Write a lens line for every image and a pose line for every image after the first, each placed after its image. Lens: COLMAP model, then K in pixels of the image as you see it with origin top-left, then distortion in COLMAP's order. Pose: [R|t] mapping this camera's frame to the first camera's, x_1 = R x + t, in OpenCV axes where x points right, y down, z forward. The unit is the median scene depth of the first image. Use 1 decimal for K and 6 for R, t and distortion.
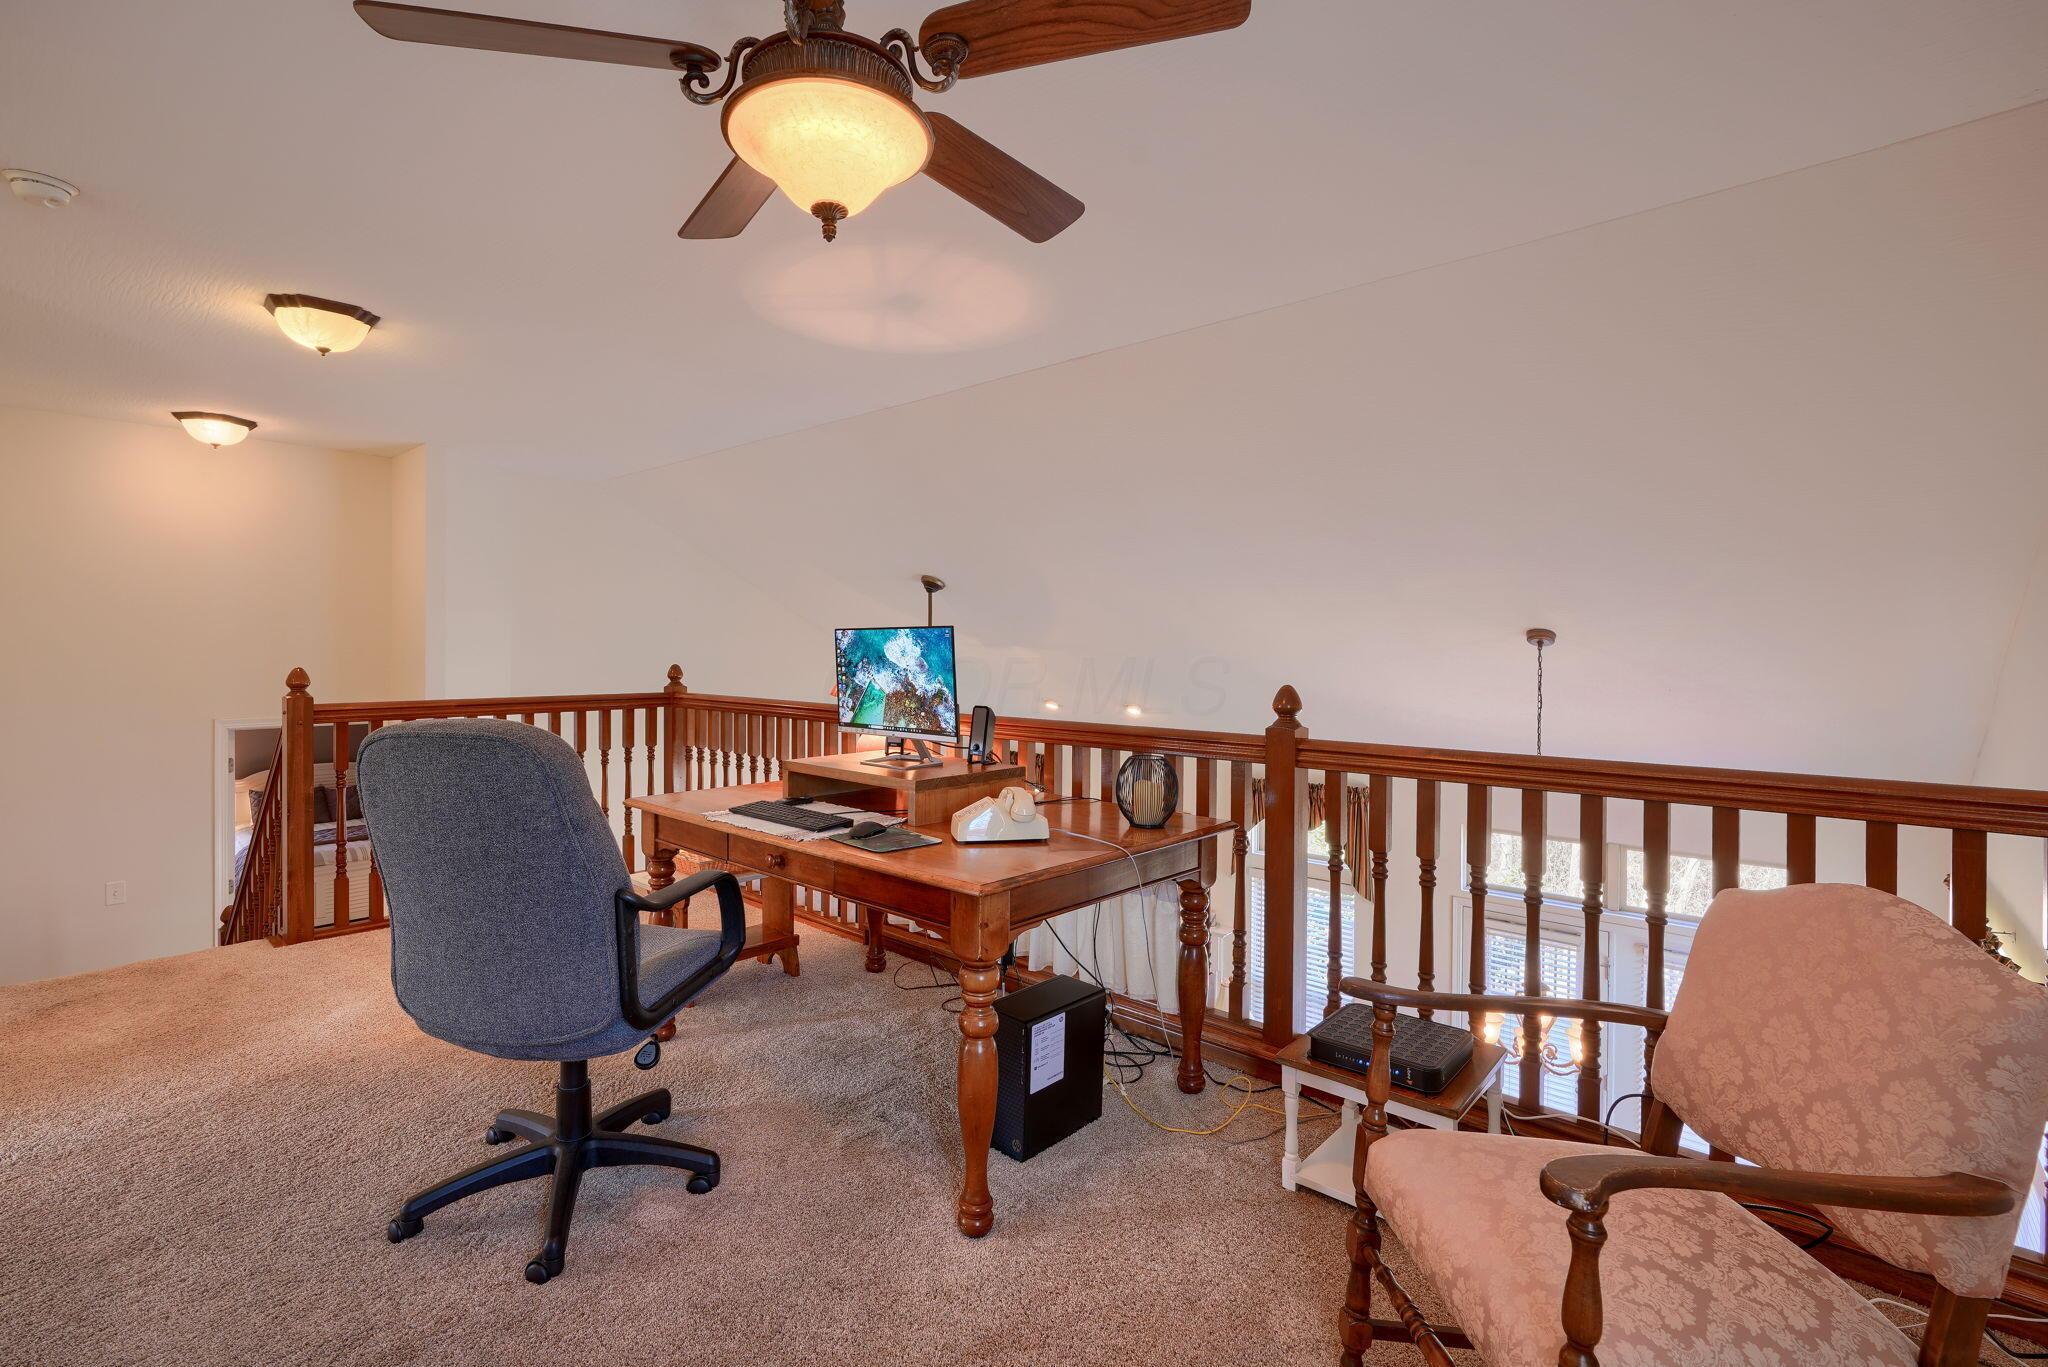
lens RADIAL K [[924.9, 0, 1019.2], [0, 924.9, 666.1], [0, 0, 1]] dist [-0.006053, -0.000117]
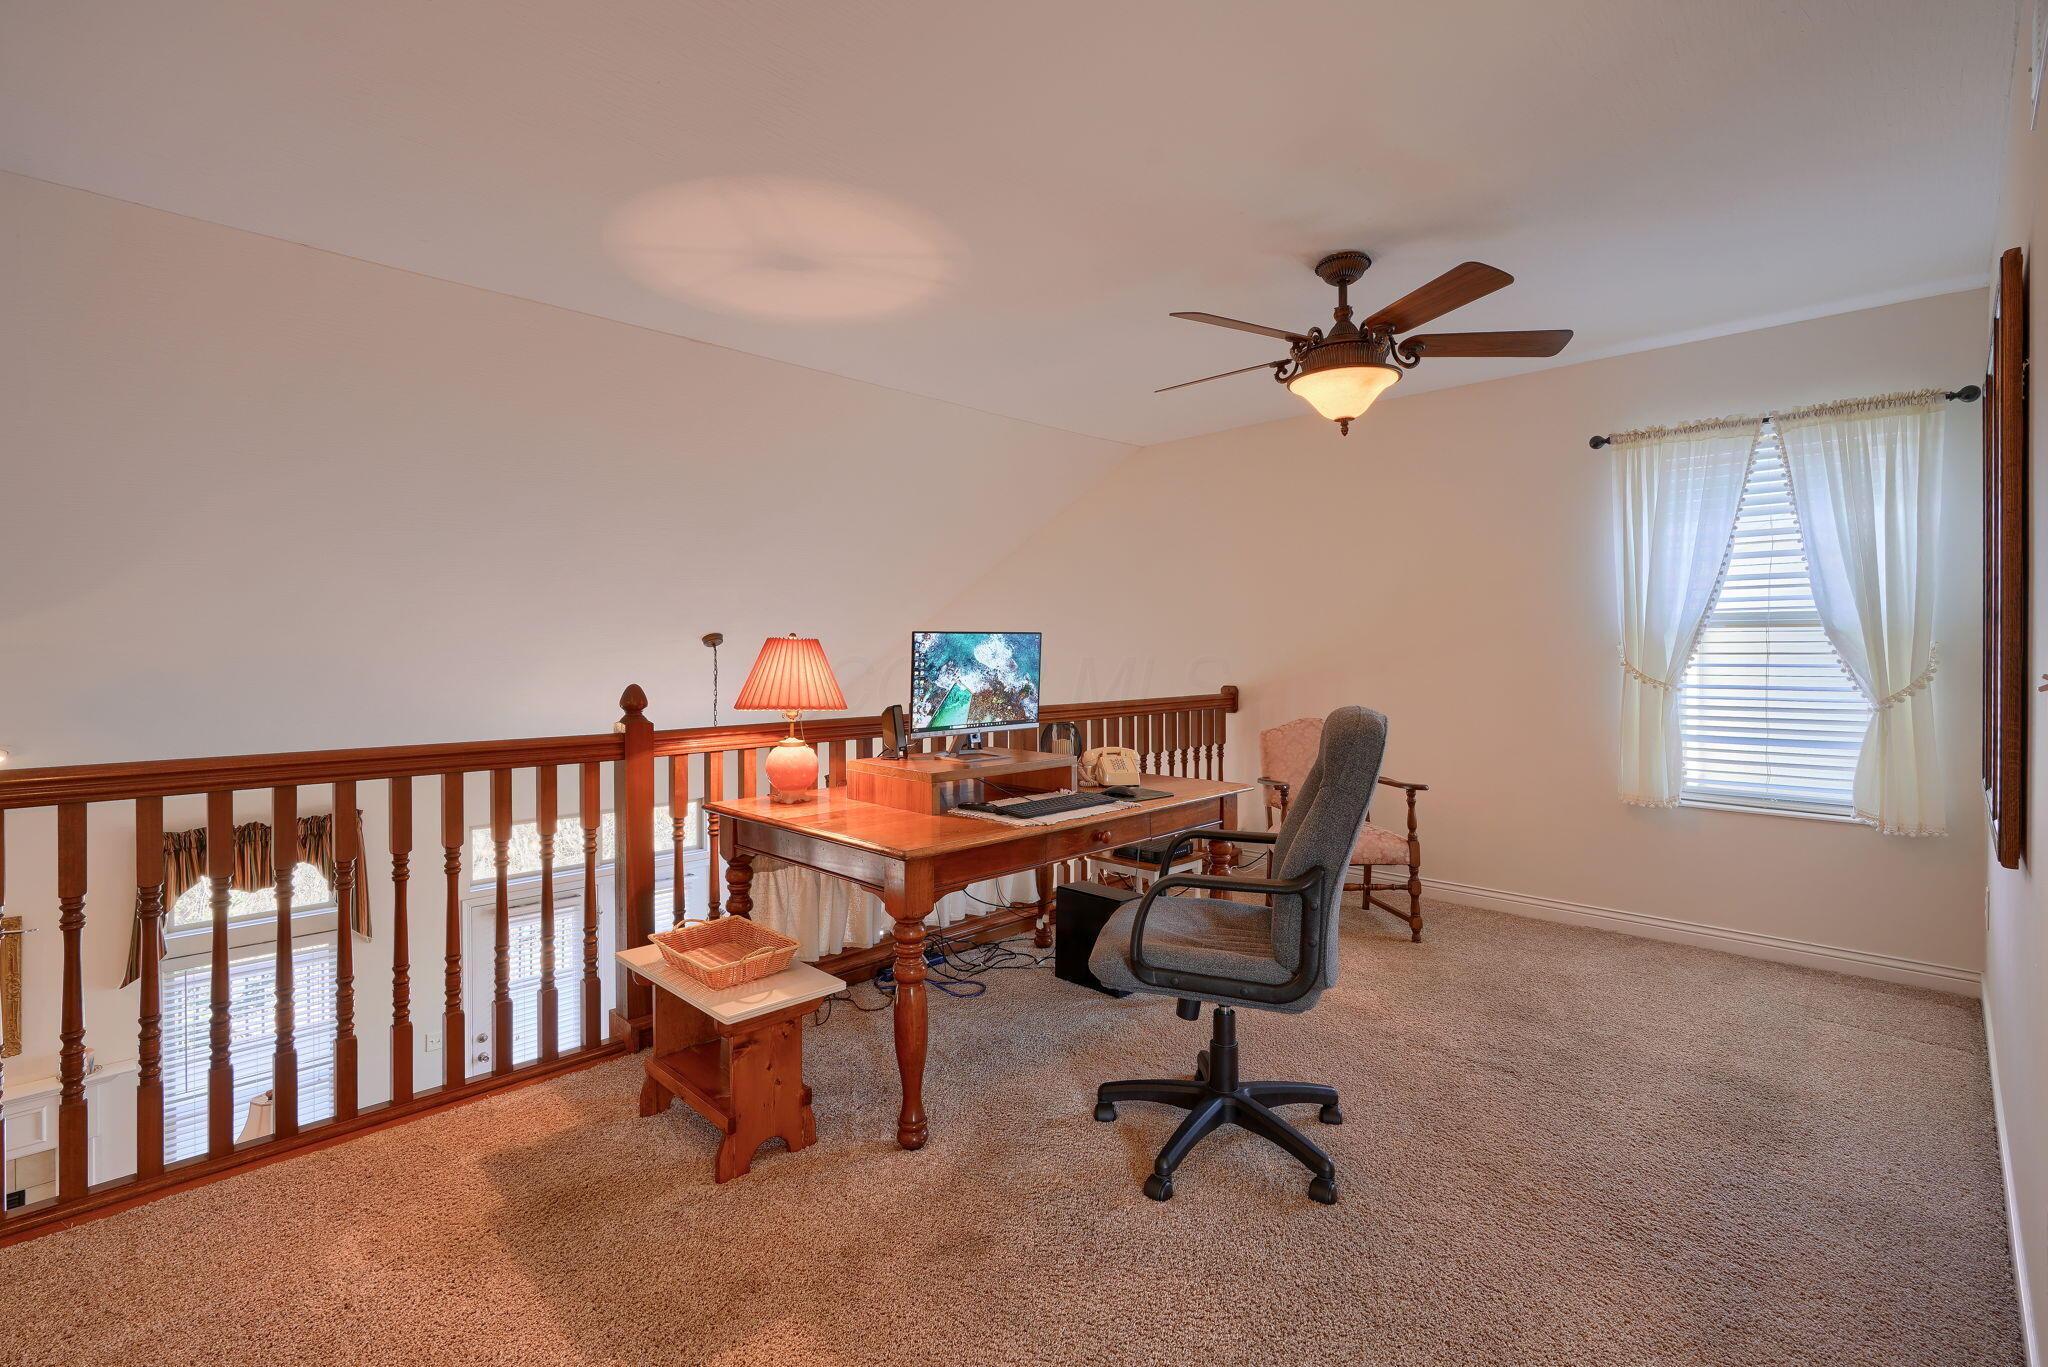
lens RADIAL K [[924.9, 0, 1018.9], [0, 924.9, 663.0], [0, 0, 1]] dist [-0.006053, -0.000117]
pose [[0.034522, -0.020194, 0.999200, -1.204240], [0.023177, 0.999543, 0.019400, -0.024871], [-0.999135, 0.022489, 0.034974, 0.907224]]
